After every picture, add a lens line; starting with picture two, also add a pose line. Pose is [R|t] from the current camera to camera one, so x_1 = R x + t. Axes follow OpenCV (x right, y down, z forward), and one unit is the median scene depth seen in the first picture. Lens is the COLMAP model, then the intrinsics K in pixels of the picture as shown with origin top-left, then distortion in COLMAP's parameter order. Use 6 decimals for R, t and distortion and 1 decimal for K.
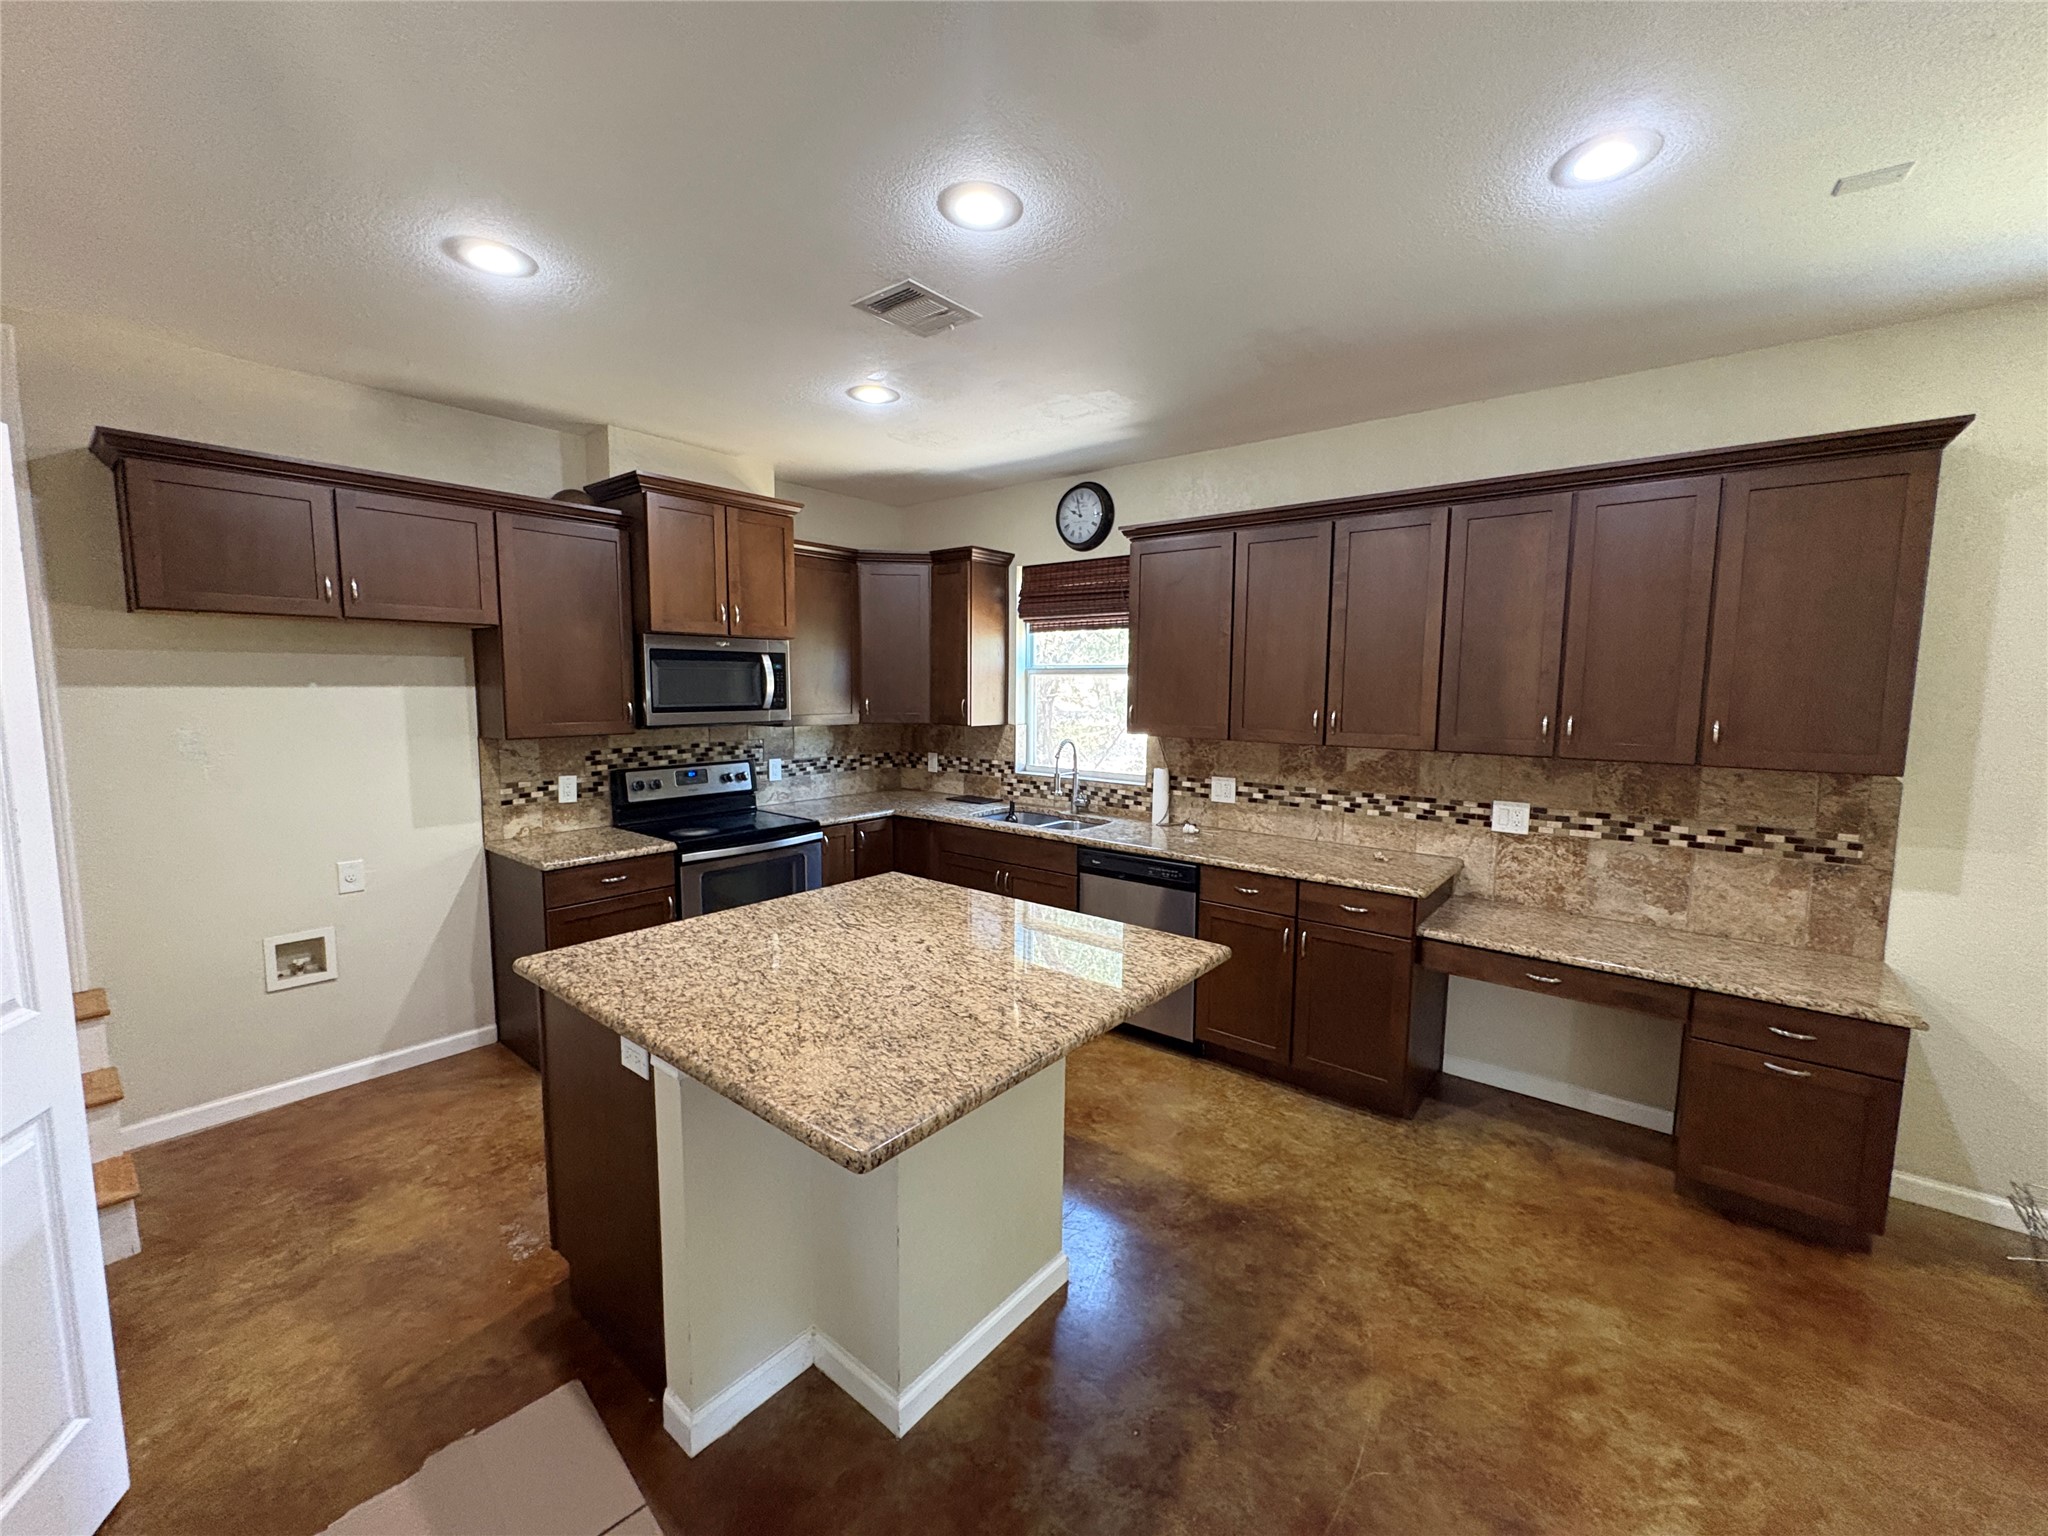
lens RADIAL K [[824.4, 0, 1024.2], [0, 824.4, 771.8], [0, 0, 1]] dist [-0.000362, -0.000273]
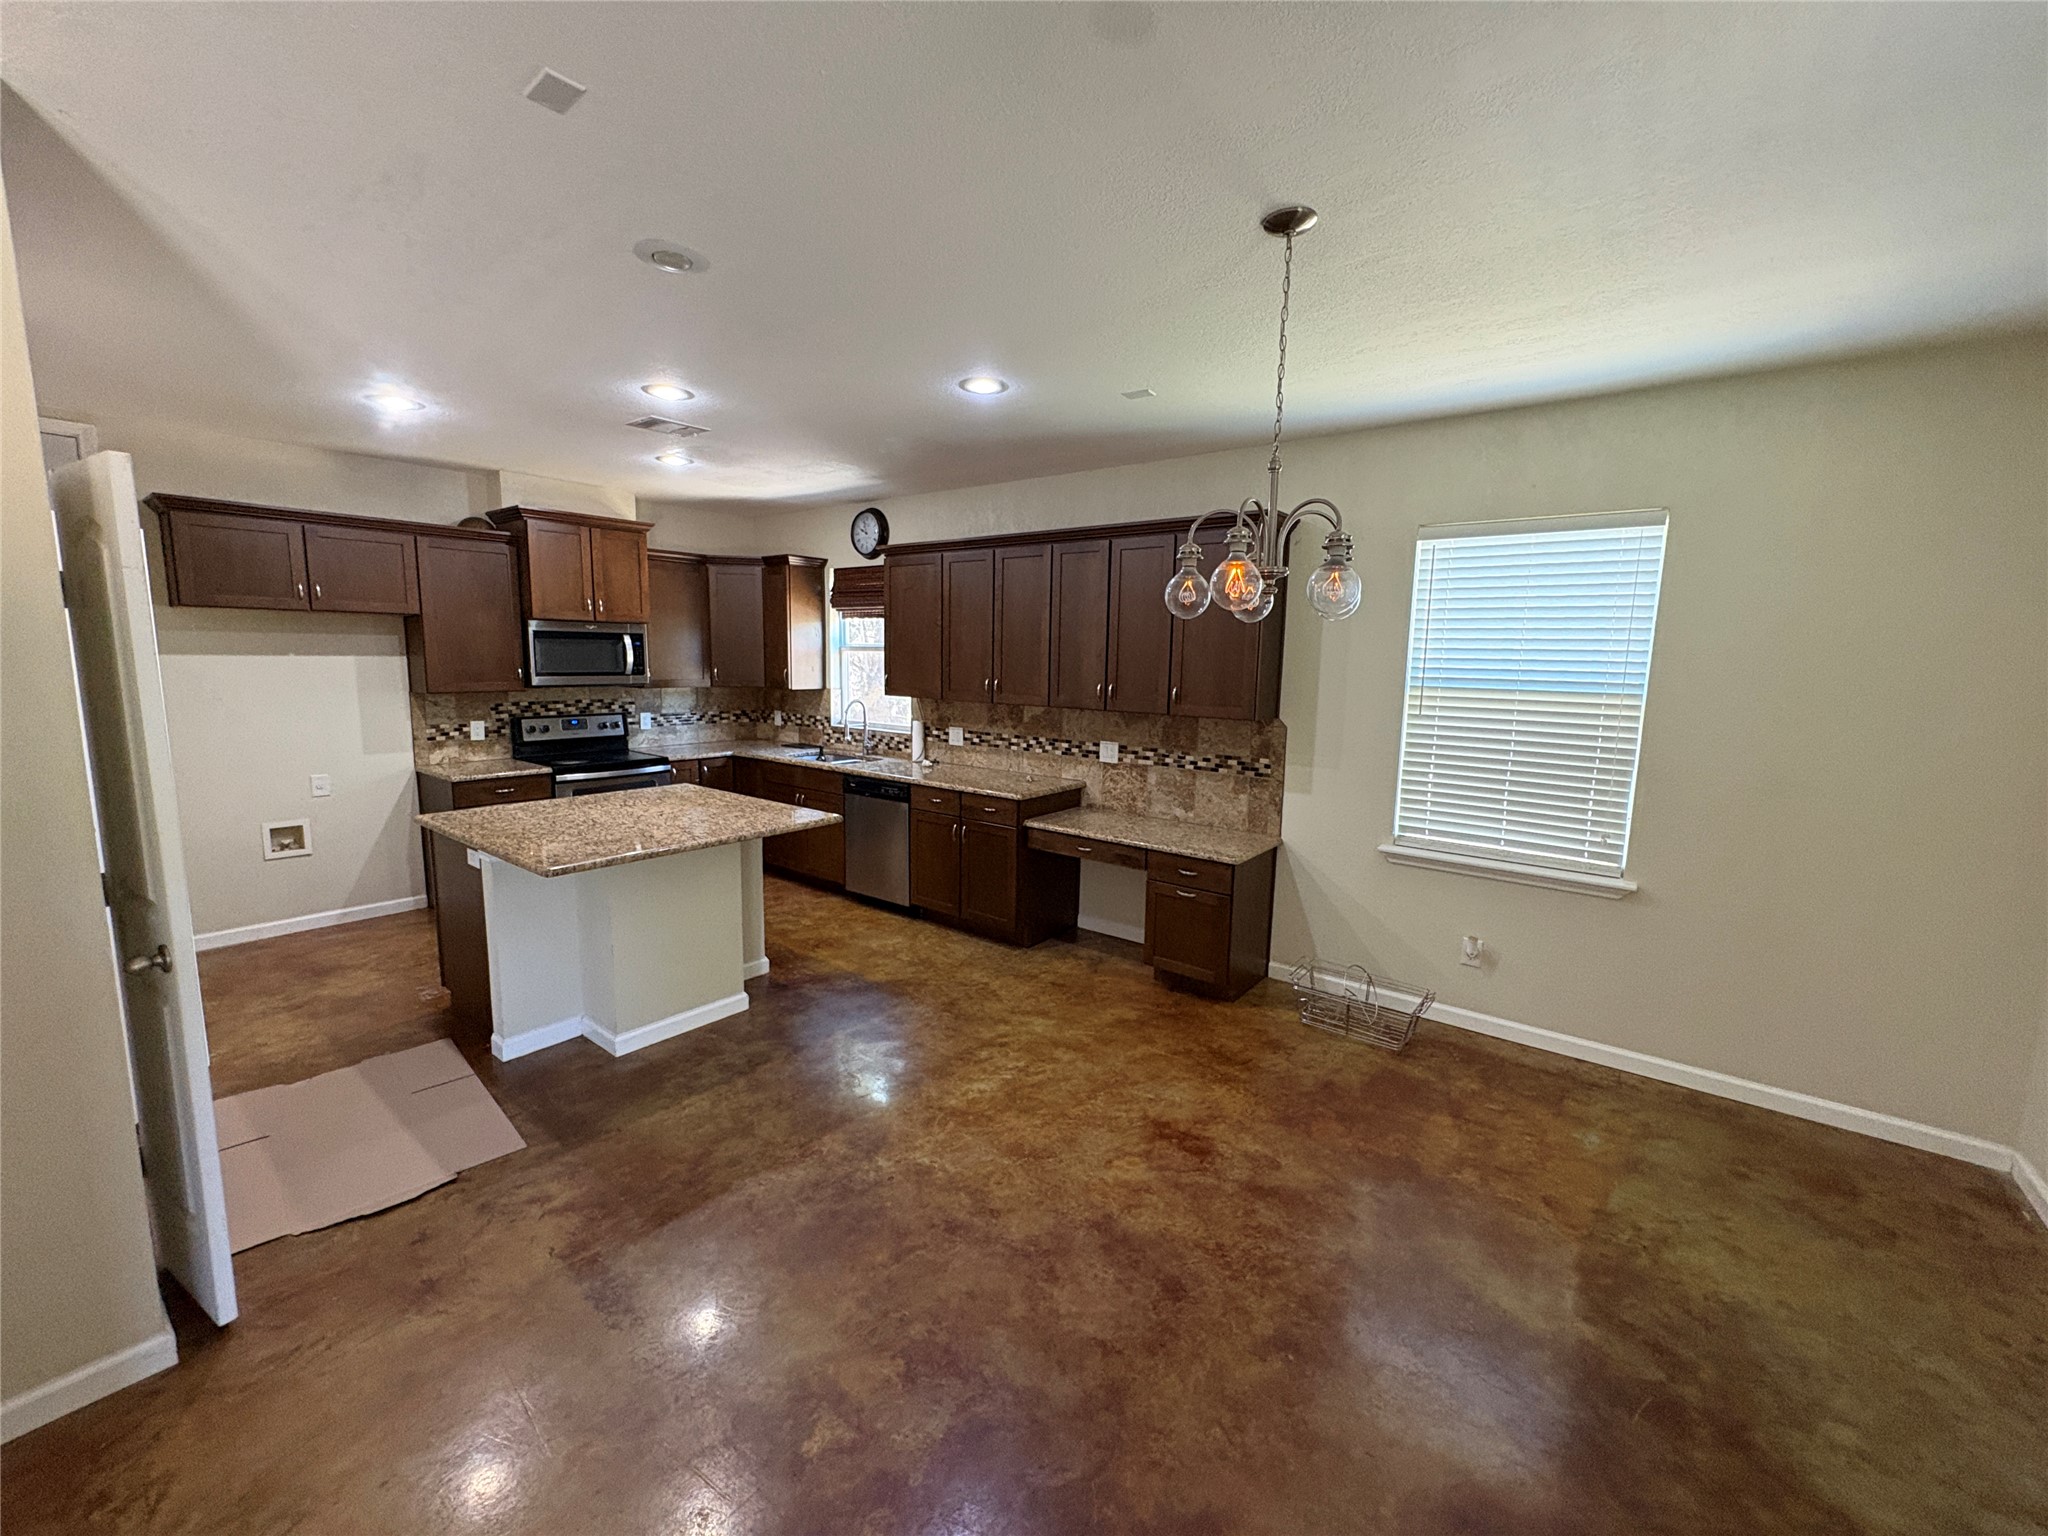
lens RADIAL K [[824.4, 0, 1025.4], [0, 824.4, 773.2], [0, 0, 1]] dist [-0.000362, -0.000273]
pose [[0.999780, 0.008457, 0.019197, 0.414826], [-0.009127, 0.999342, 0.035093, 0.042760], [-0.018887, -0.035260, 0.999200, -0.494829]]
